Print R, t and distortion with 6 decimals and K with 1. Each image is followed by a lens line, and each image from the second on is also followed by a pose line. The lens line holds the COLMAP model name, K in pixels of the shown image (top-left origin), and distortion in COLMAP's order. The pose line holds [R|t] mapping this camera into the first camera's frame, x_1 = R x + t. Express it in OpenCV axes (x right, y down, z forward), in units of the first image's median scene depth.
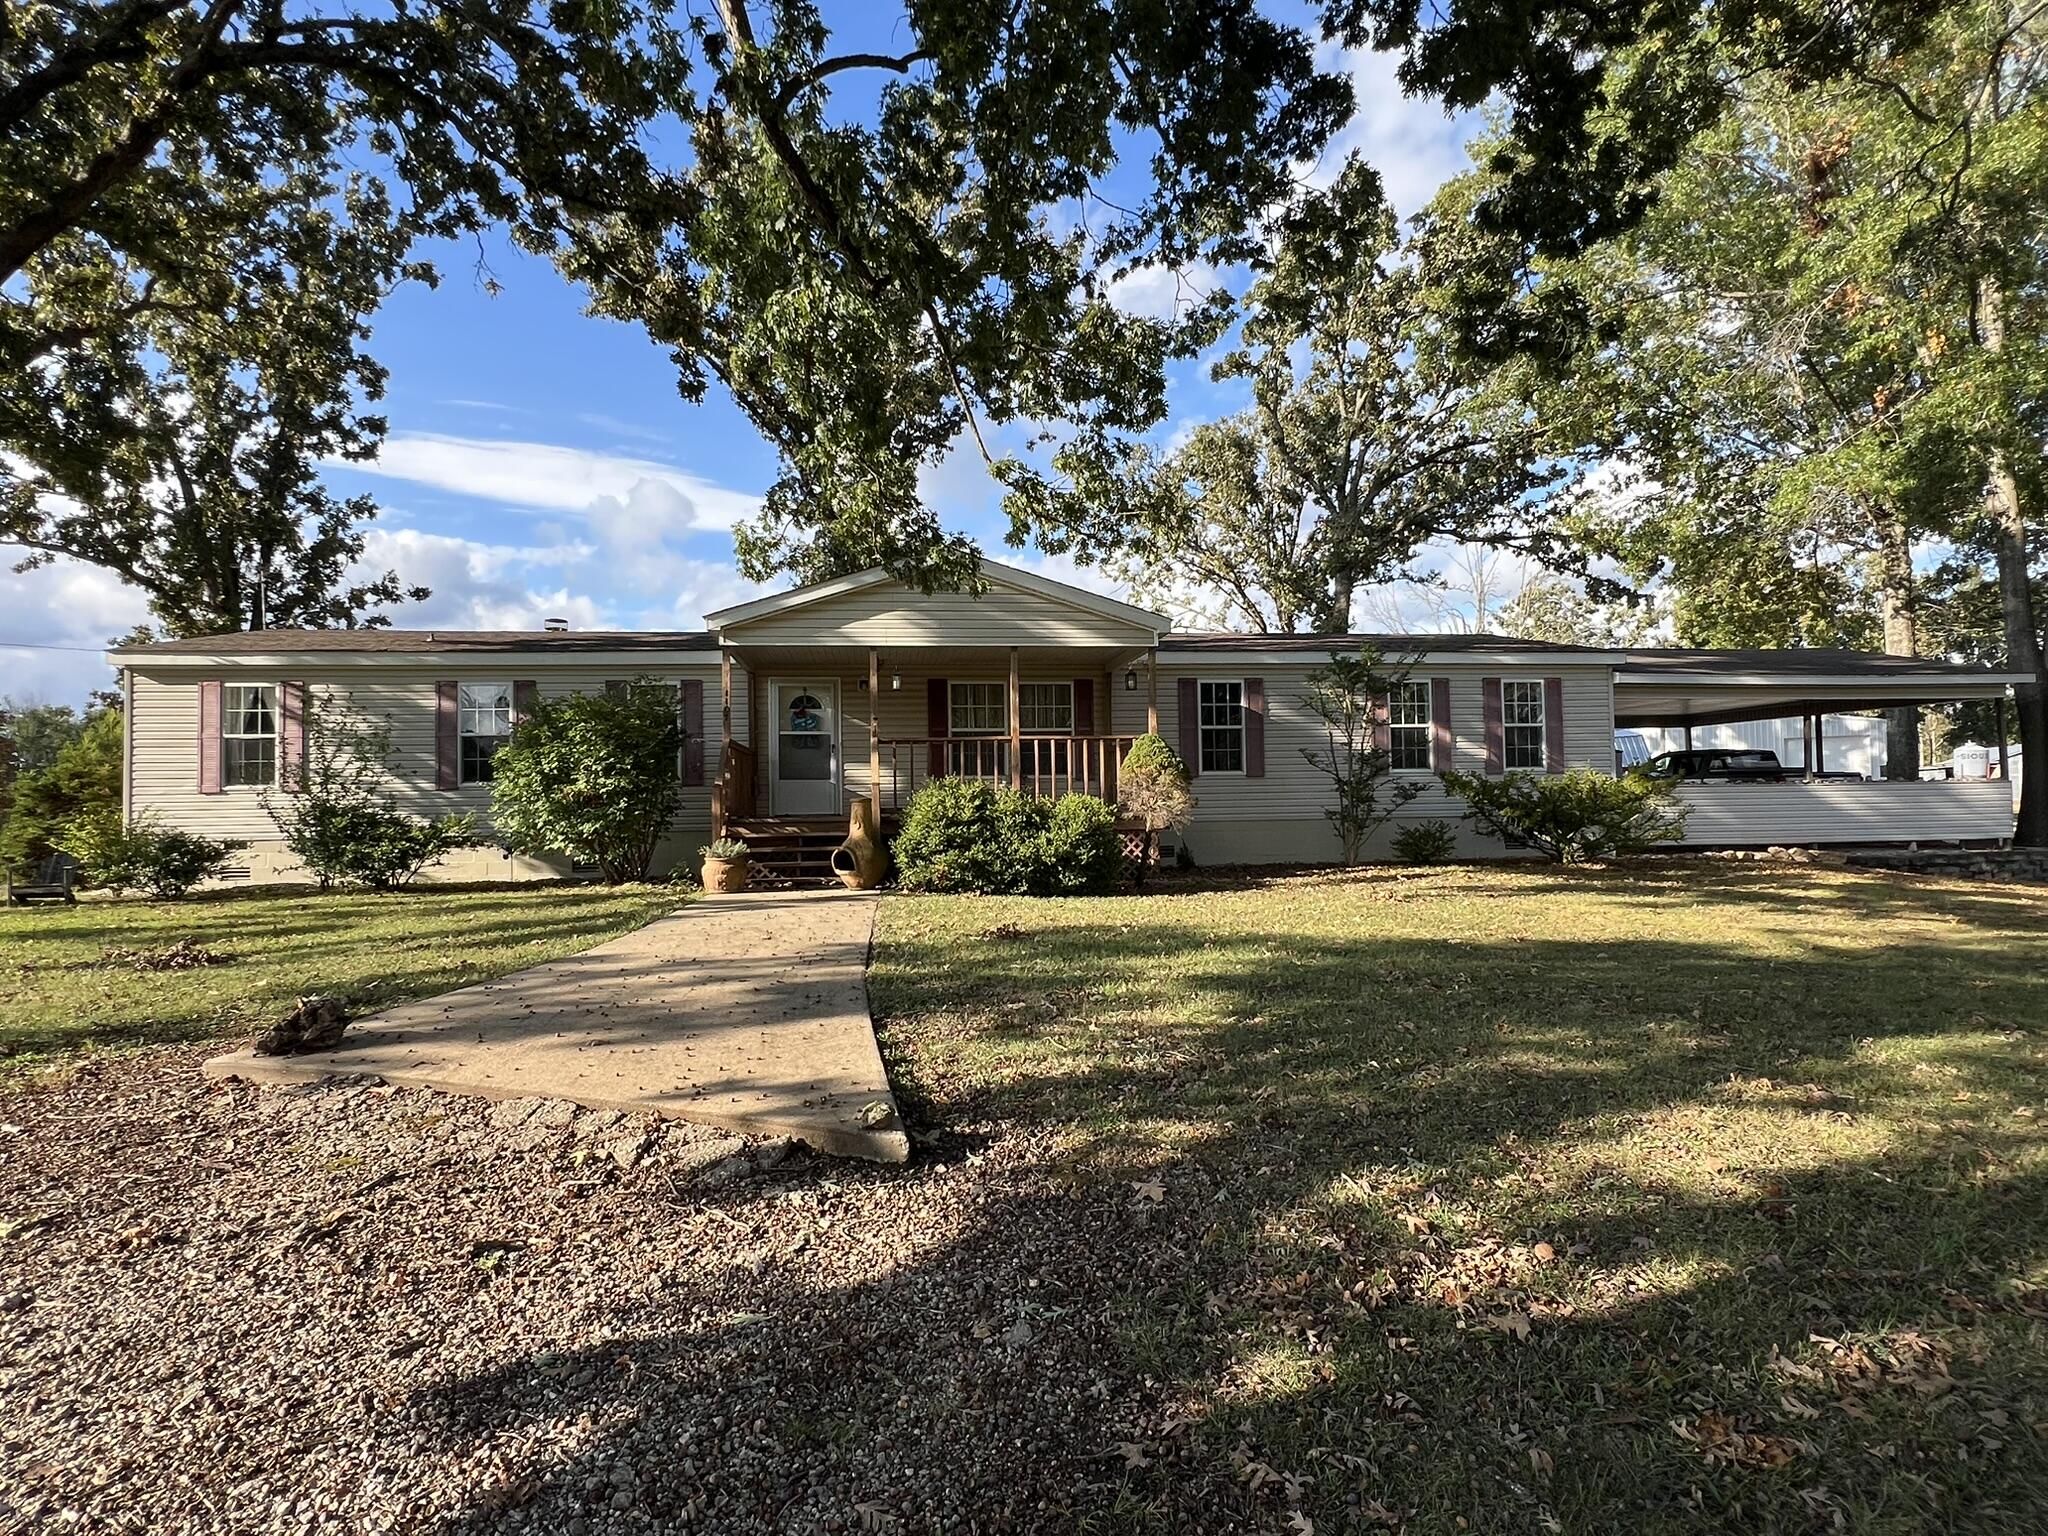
lens RADIAL K [[1086.1, 0, 1024.0], [0, 1086.1, 768.0], [0, 0, 1]] dist [0.003394, -0.000408]
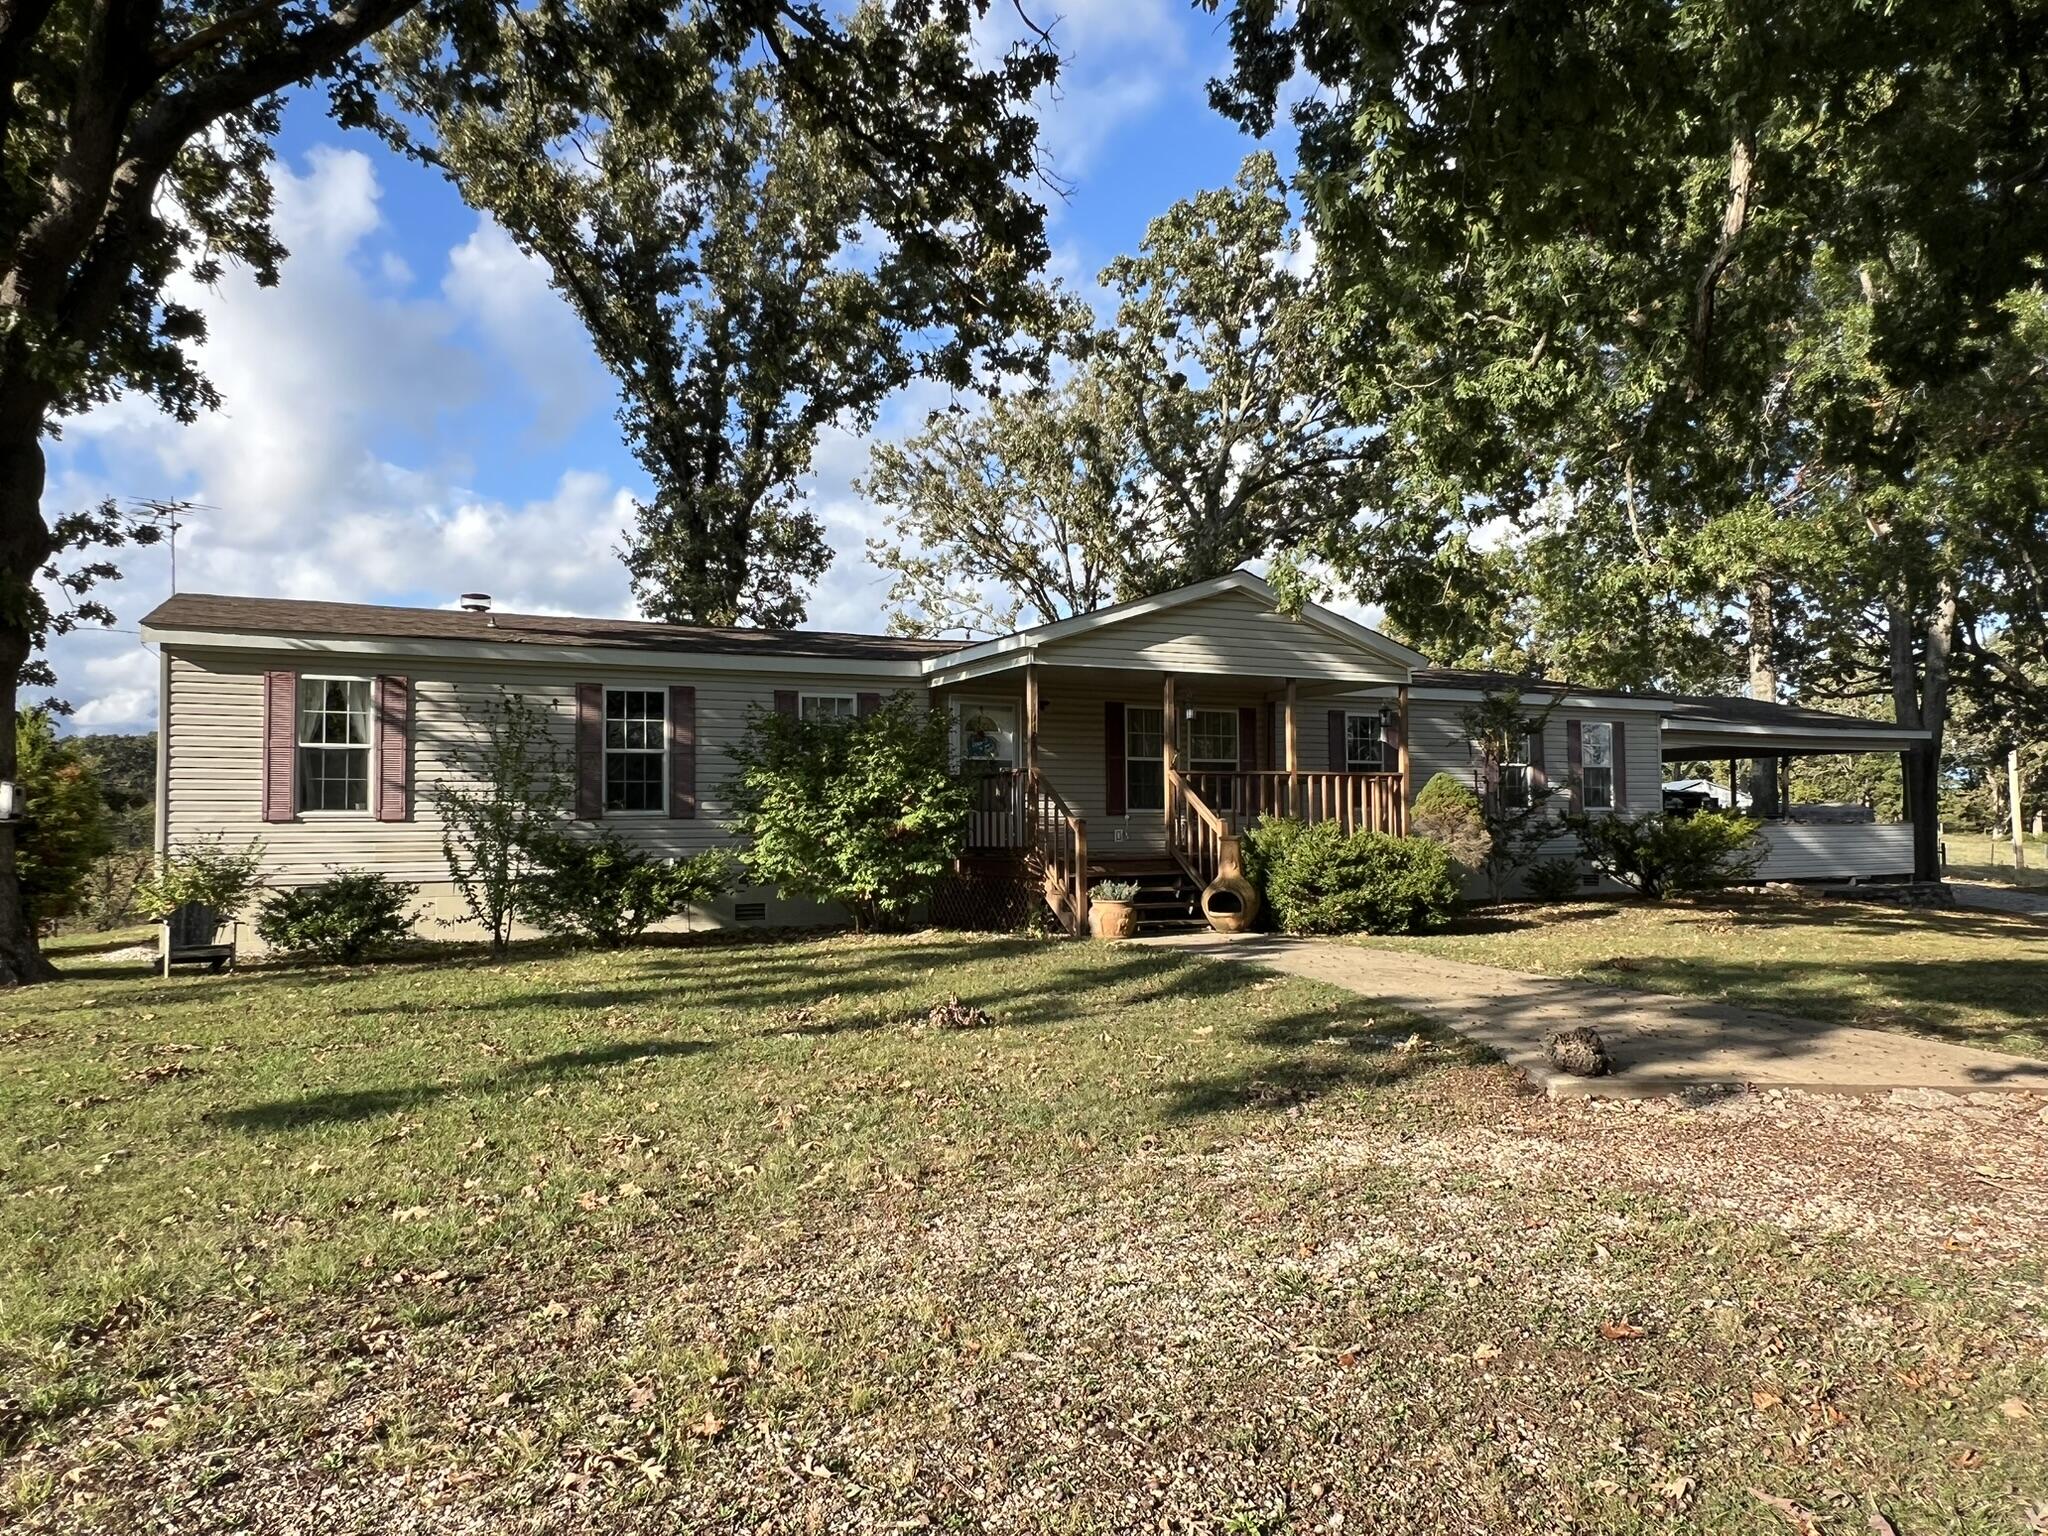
lens RADIAL K [[1355.8, 0, 1024.0], [0, 1355.8, 768.0], [0, 0, 1]] dist [-0.008835, -0.001753]
pose [[0.942848, 0.022857, 0.332439, -0.570295], [-0.017579, 0.999667, -0.018875, -0.004718], [-0.332760, 0.011953, 0.942936, -0.043249]]
